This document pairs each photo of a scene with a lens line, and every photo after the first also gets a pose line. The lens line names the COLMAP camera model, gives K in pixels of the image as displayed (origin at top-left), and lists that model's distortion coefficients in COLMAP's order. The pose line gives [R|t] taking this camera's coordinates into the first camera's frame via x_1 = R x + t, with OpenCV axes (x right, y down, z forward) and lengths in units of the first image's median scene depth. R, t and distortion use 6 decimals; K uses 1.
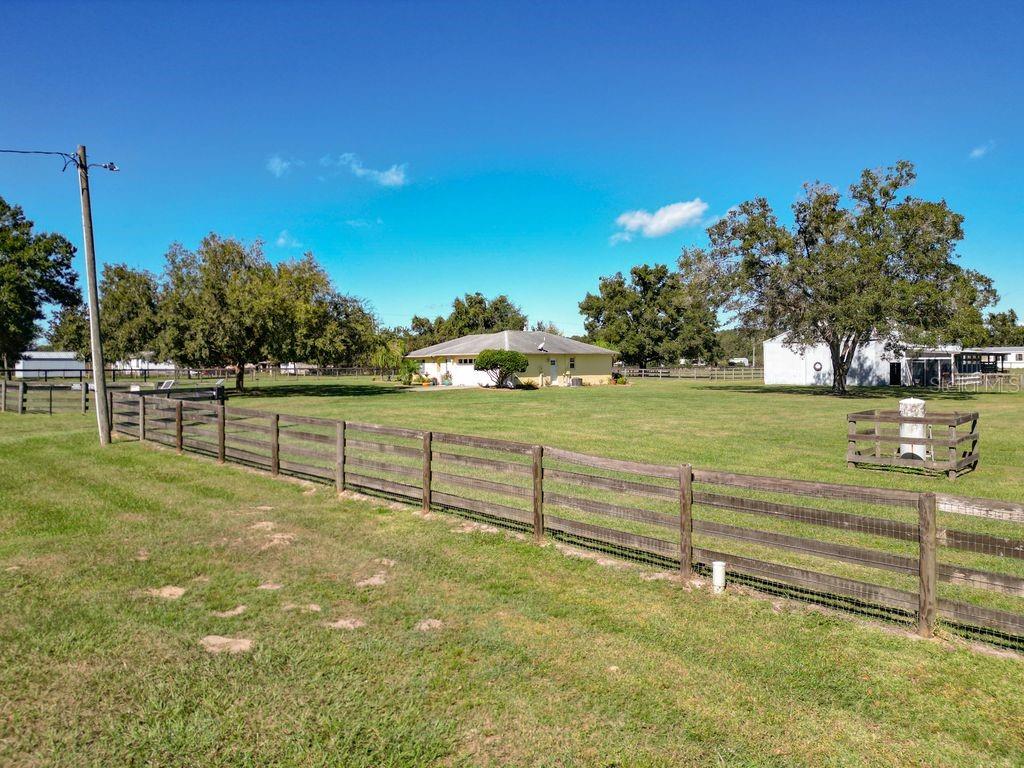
lens RADIAL K [[726.8, 0, 498.7], [0, 726.8, 389.3], [0, 0, 1]] dist [0.073649, -0.111883]
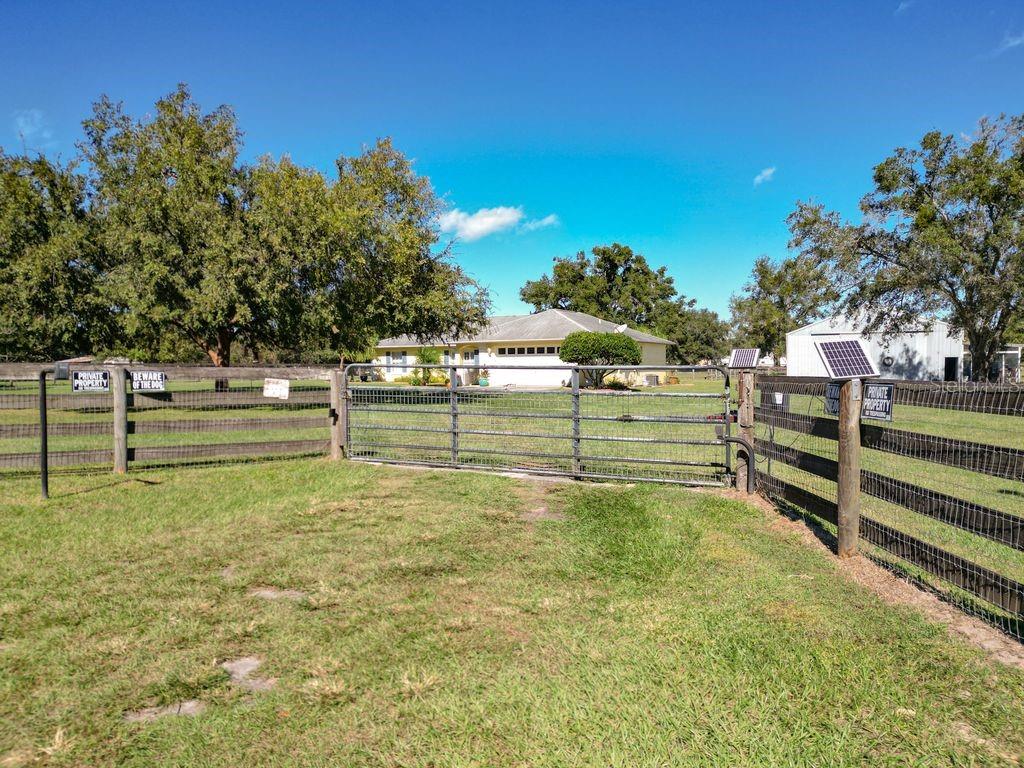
lens RADIAL K [[726.8, 0, 498.7], [0, 726.8, 389.3], [0, 0, 1]] dist [0.073649, -0.111883]
pose [[0.956687, -0.009674, 0.290957, -0.247916], [0.011883, 0.999912, -0.005827, 0.001435], [-0.290875, 0.009032, 0.956718, 0.334034]]
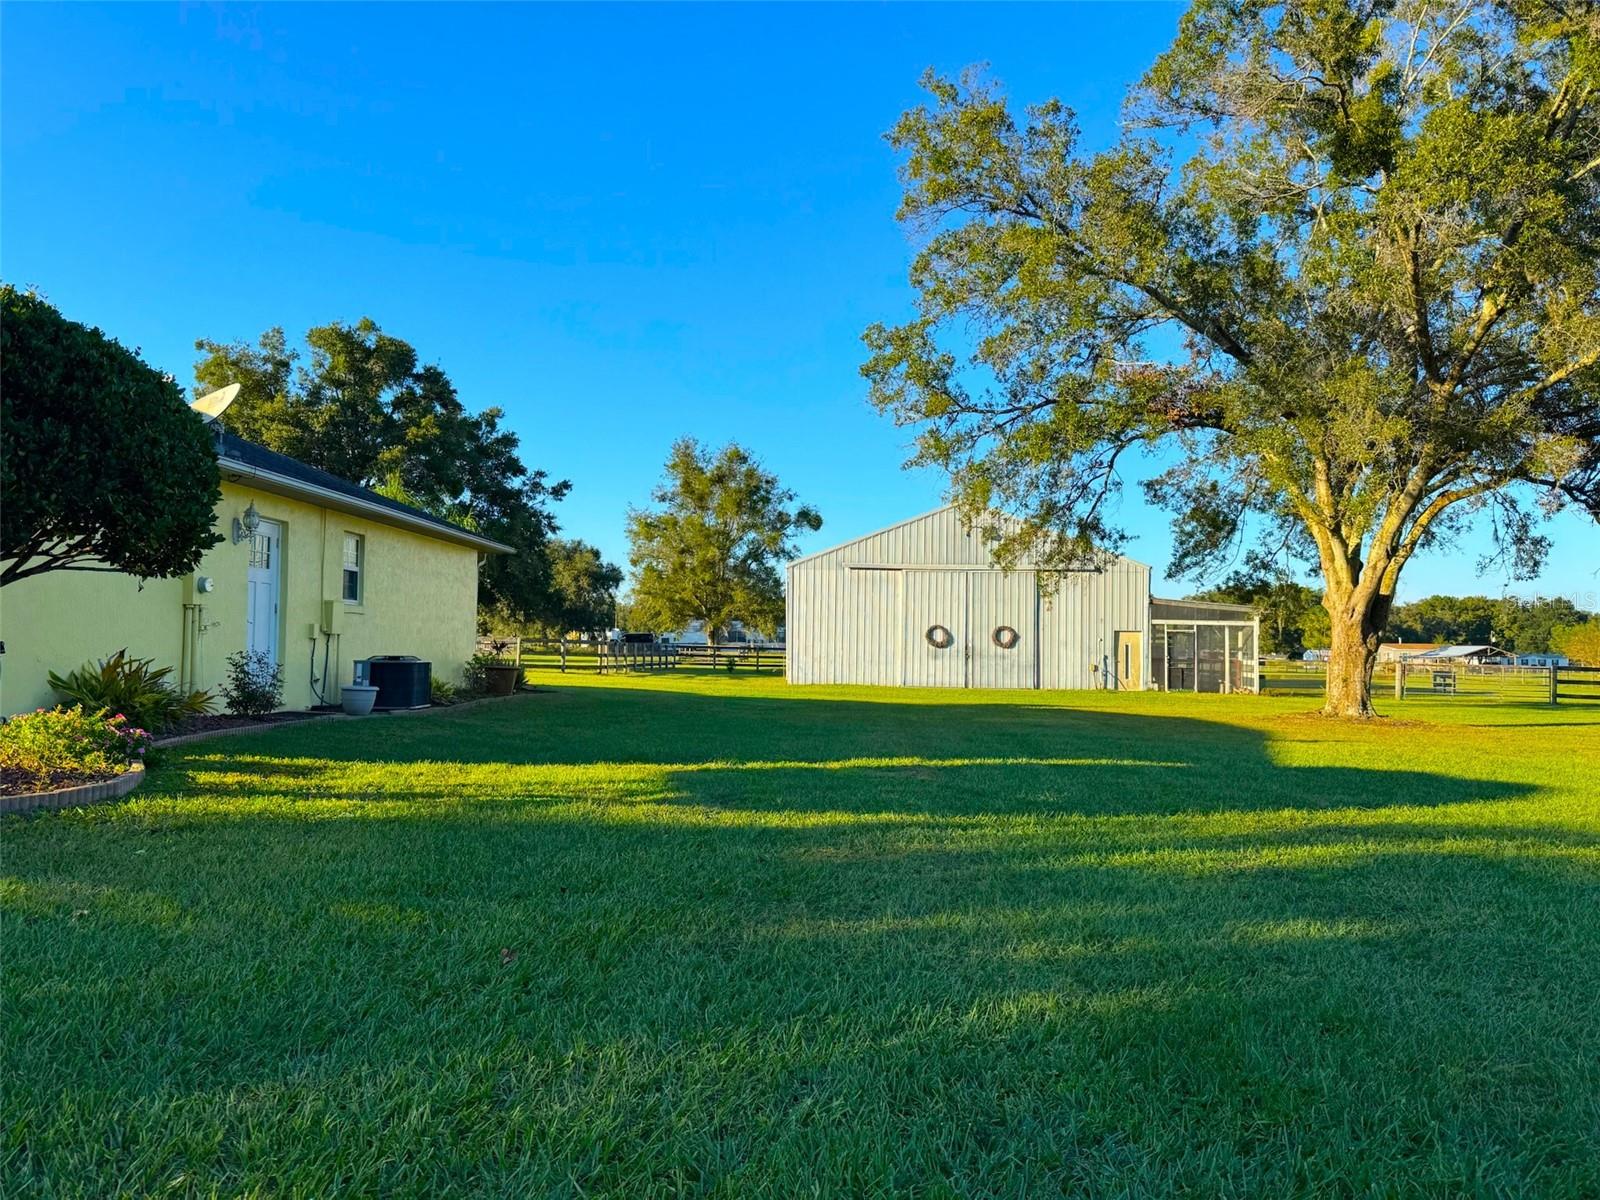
lens RADIAL K [[1135.6, 0, 779.3], [0, 1135.6, 608.3], [0, 0, 1]] dist [0.073649, -0.111883]
pose [[0.729988, 0.037736, 0.682417, -0.013824], [0.009605, 0.997810, -0.065452, -0.010621], [-0.683392, 0.054334, 0.728027, 0.722335]]
